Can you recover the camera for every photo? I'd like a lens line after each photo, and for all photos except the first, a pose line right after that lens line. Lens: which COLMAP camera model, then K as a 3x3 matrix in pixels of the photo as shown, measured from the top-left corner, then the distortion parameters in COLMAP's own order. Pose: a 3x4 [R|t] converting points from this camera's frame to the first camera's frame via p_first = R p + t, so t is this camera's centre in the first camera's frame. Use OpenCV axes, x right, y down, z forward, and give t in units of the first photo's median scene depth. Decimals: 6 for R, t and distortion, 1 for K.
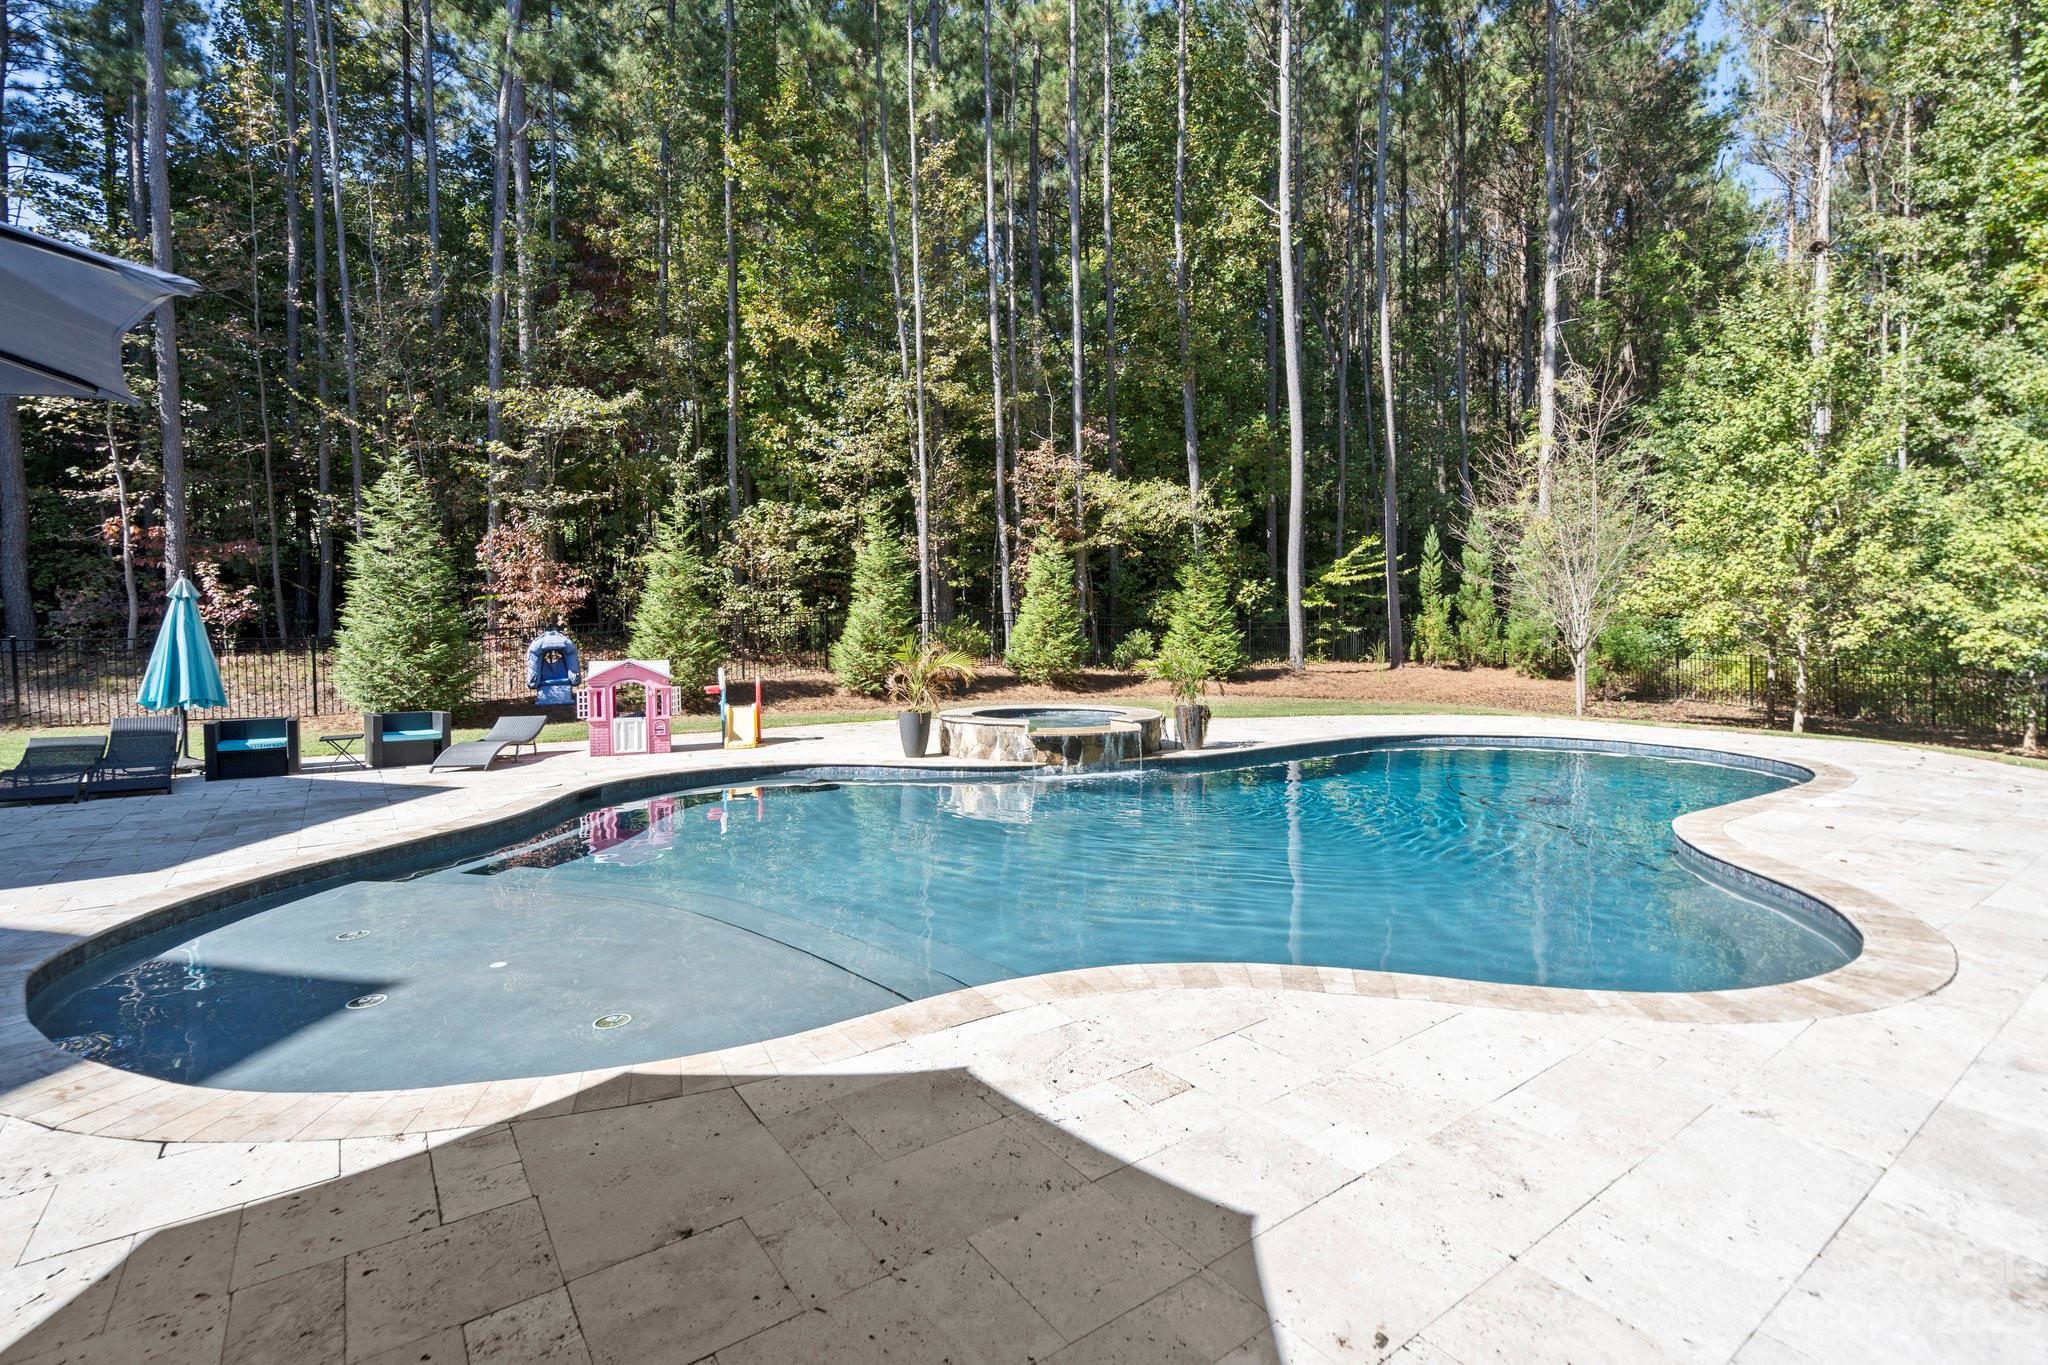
lens RADIAL K [[967.3, 0, 1024.0], [0, 967.3, 648.3], [0, 0, 1]] dist [0.023391, 0.000159]
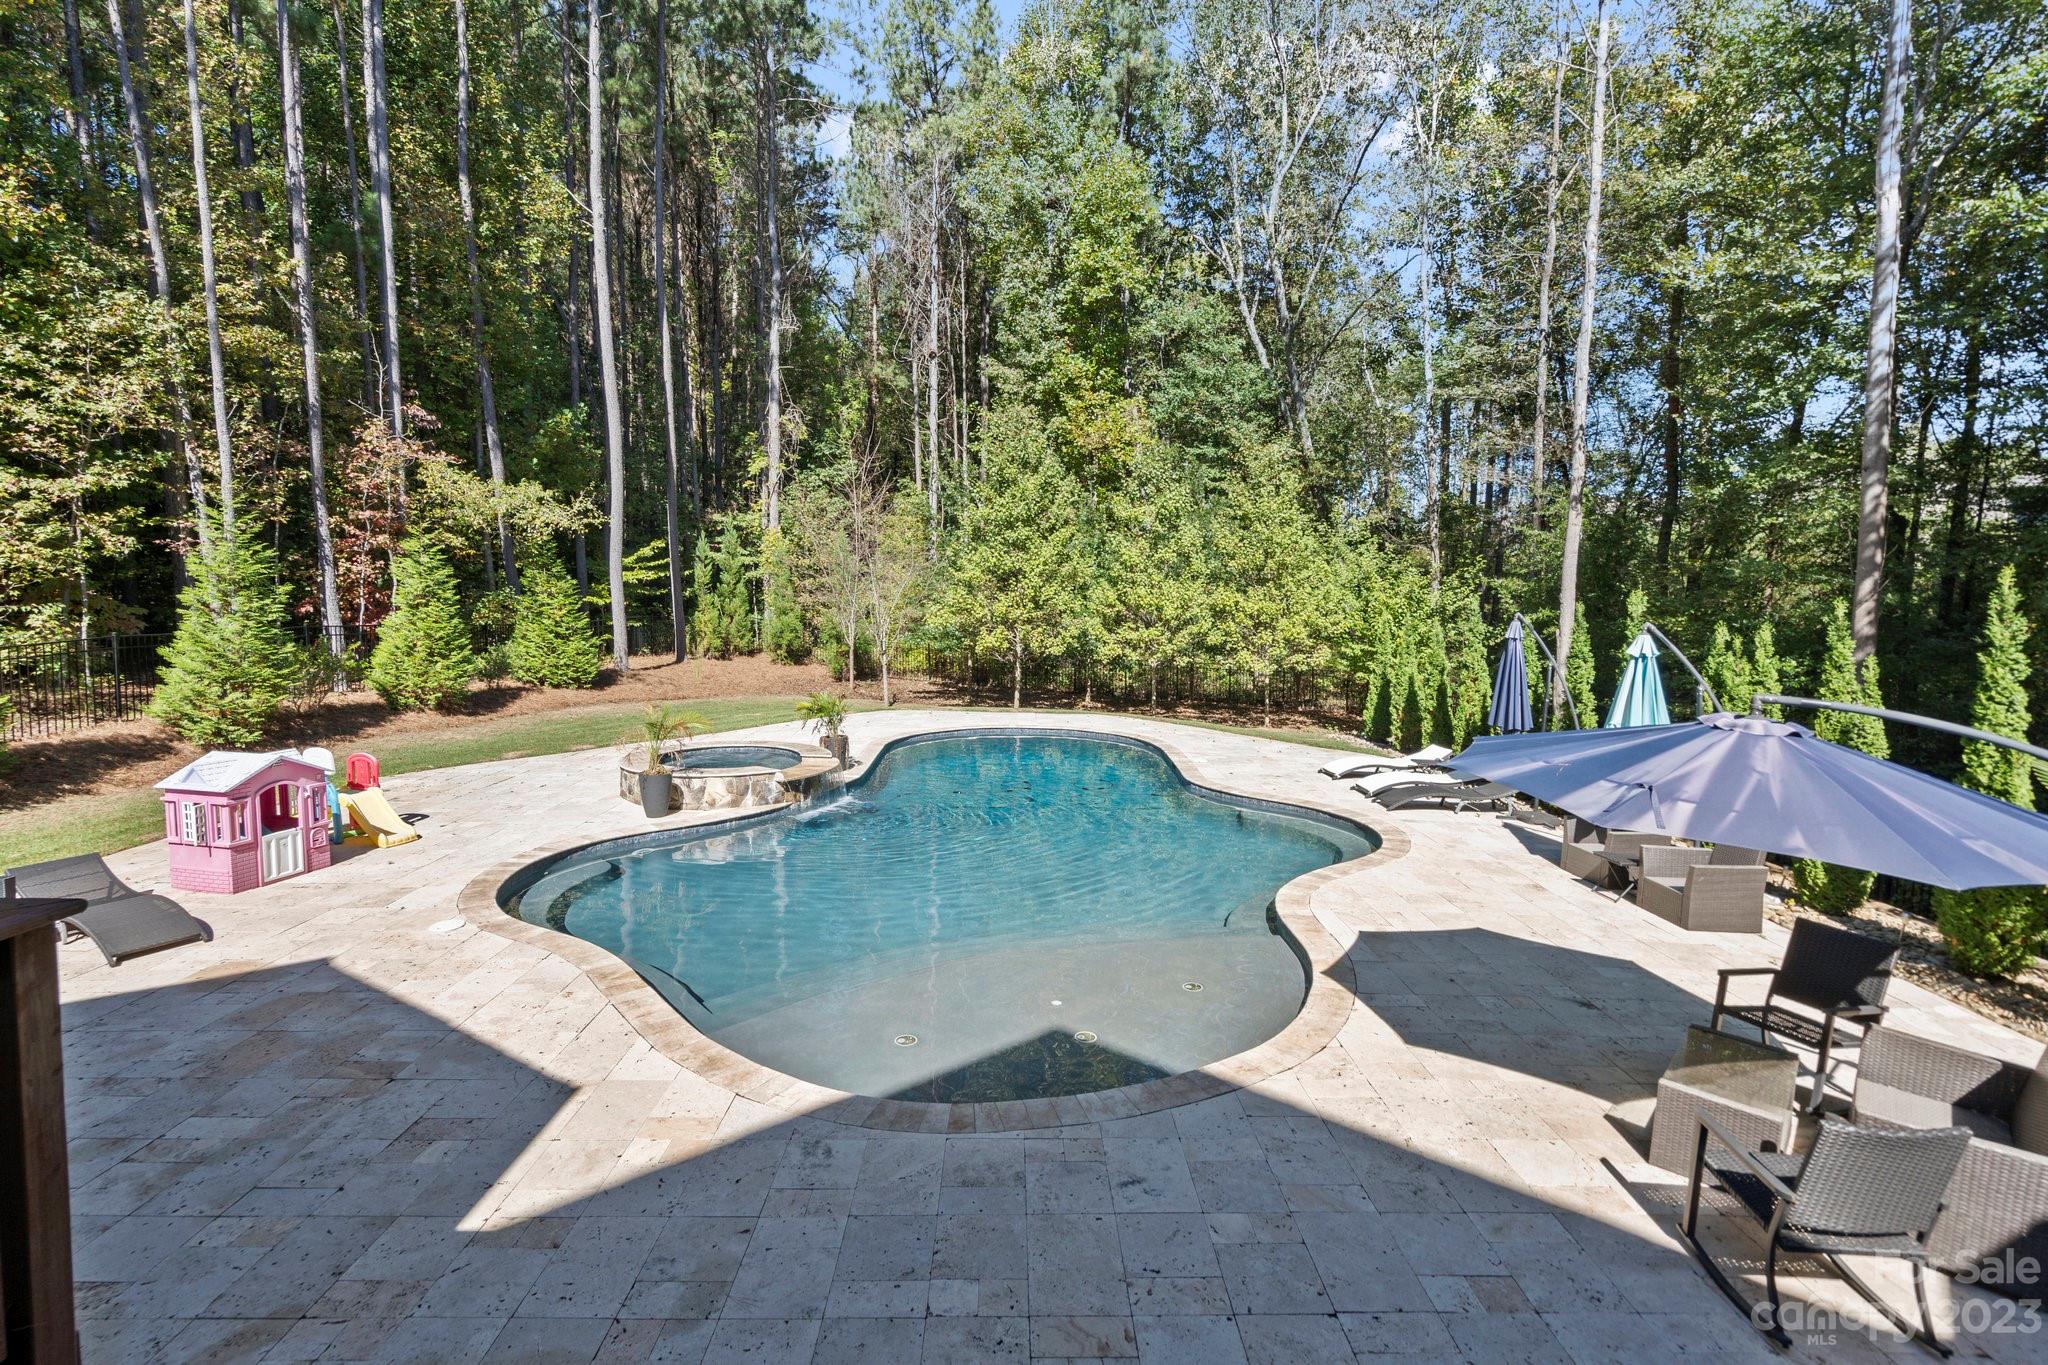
lens RADIAL K [[994.9, 0, 1018.3], [0, 994.9, 661.6], [0, 0, 1]] dist [0.000598, 0.000301]
pose [[0.583705, -0.046720, 0.810620, -0.362647], [-0.004035, 0.998164, 0.060434, -0.057436], [-0.811955, -0.038546, 0.582445, 0.041082]]
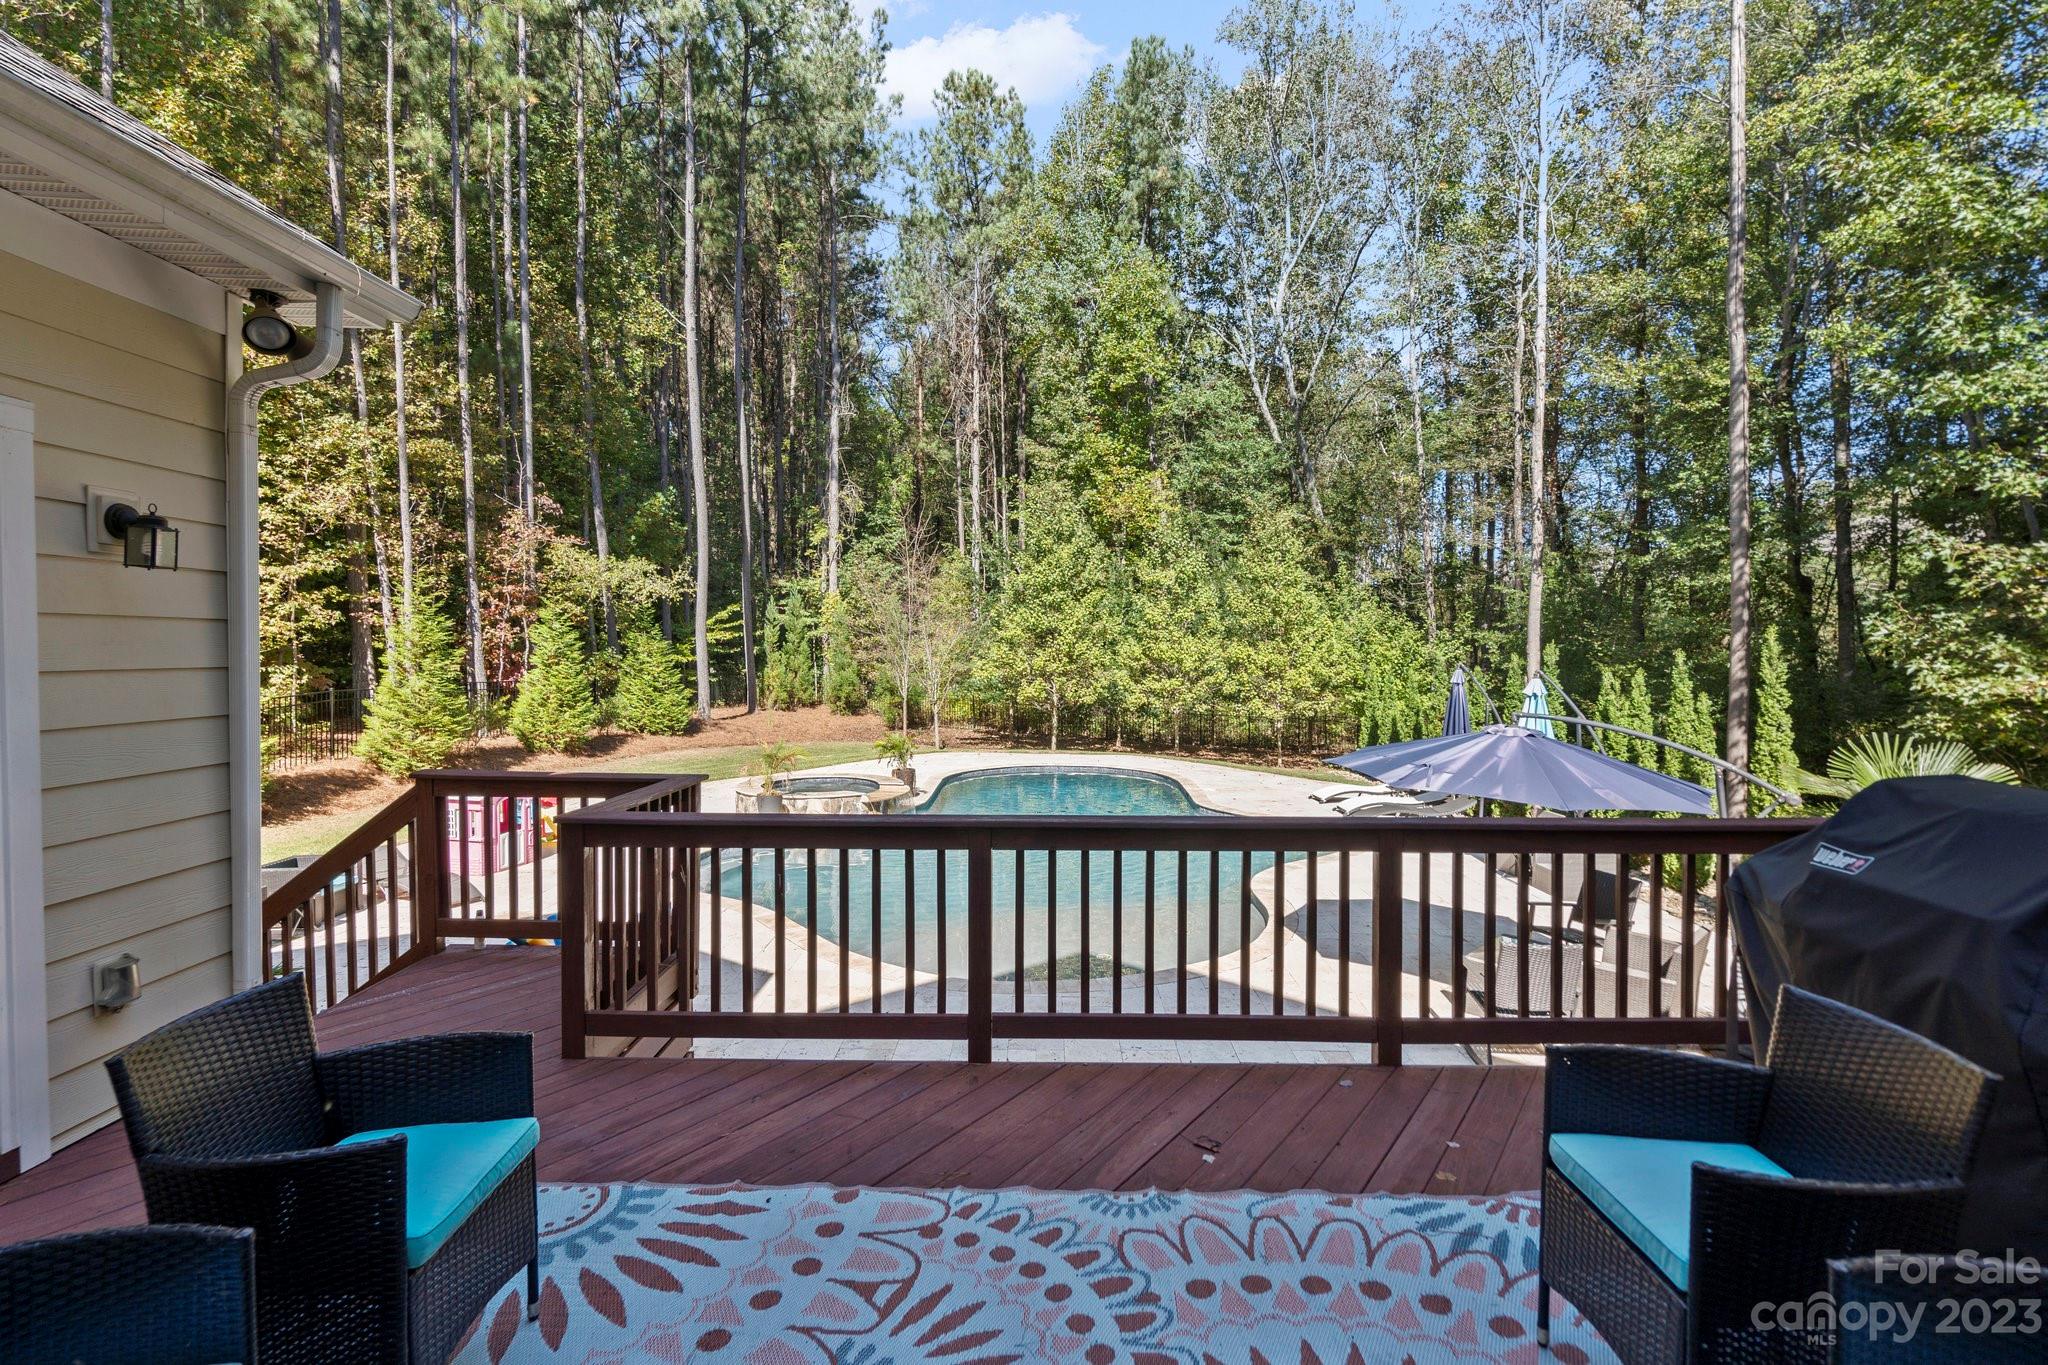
lens RADIAL K [[994.9, 0, 1018.3], [0, 994.9, 661.6], [0, 0, 1]] dist [0.000598, 0.000301]
pose [[0.612673, -0.007795, 0.790298, -0.476832], [0.004905, 0.999970, 0.006061, -0.058421], [-0.790321, 0.000163, 0.612693, -0.040544]]
